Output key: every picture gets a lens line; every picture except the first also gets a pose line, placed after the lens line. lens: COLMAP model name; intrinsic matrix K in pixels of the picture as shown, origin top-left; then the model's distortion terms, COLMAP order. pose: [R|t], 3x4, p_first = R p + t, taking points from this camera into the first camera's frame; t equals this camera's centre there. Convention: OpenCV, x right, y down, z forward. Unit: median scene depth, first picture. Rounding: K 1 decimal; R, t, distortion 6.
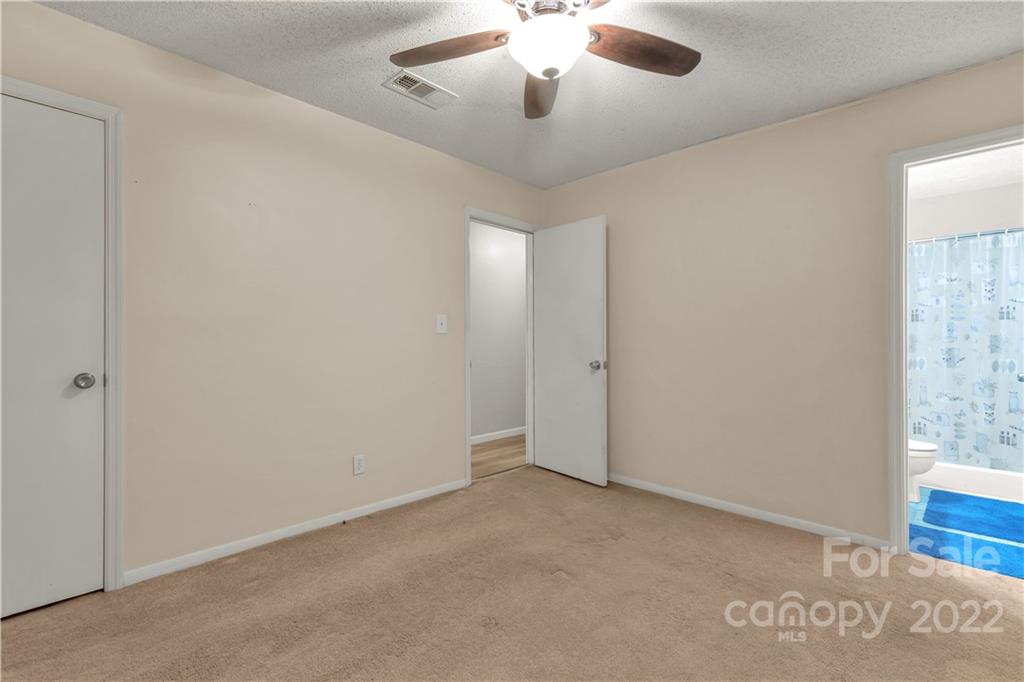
lens RADIAL K [[440.8, 0, 511.4], [0, 440.8, 337.2], [0, 0, 1]] dist [-0.011547, -0.000499]
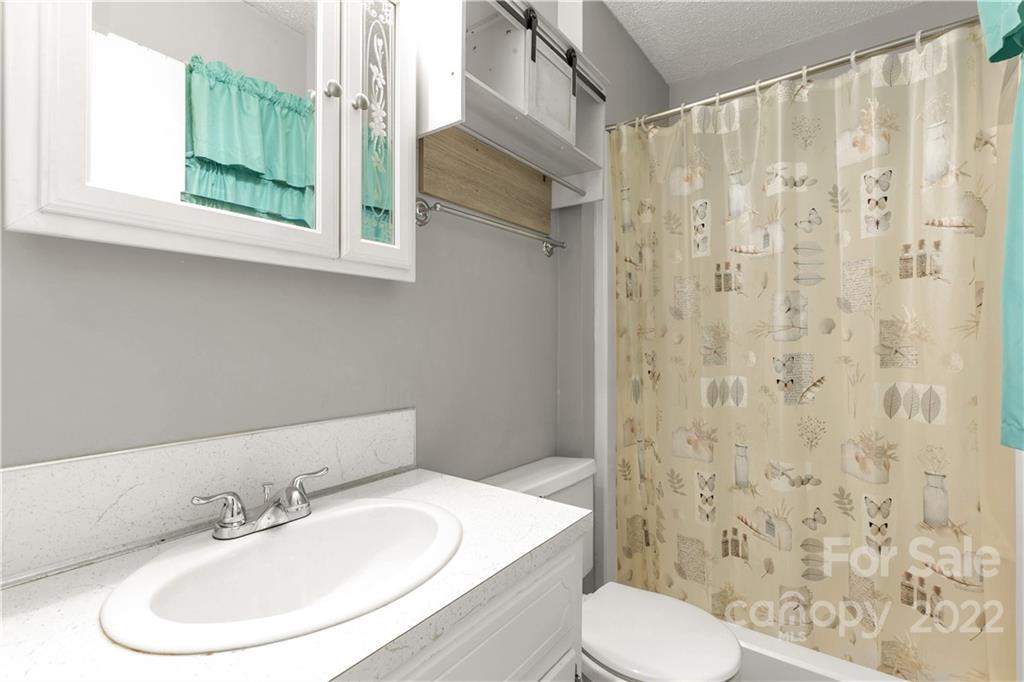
lens RADIAL K [[470.6, 0, 512.4], [0, 470.6, 344.8], [0, 0, 1]] dist [-0.011134, 0.001545]
pose [[0.987677, -0.002688, 0.156481, 0.700219], [0.002231, 0.999993, 0.003100, 0.014583], [-0.156488, -0.002712, 0.987676, 0.627705]]
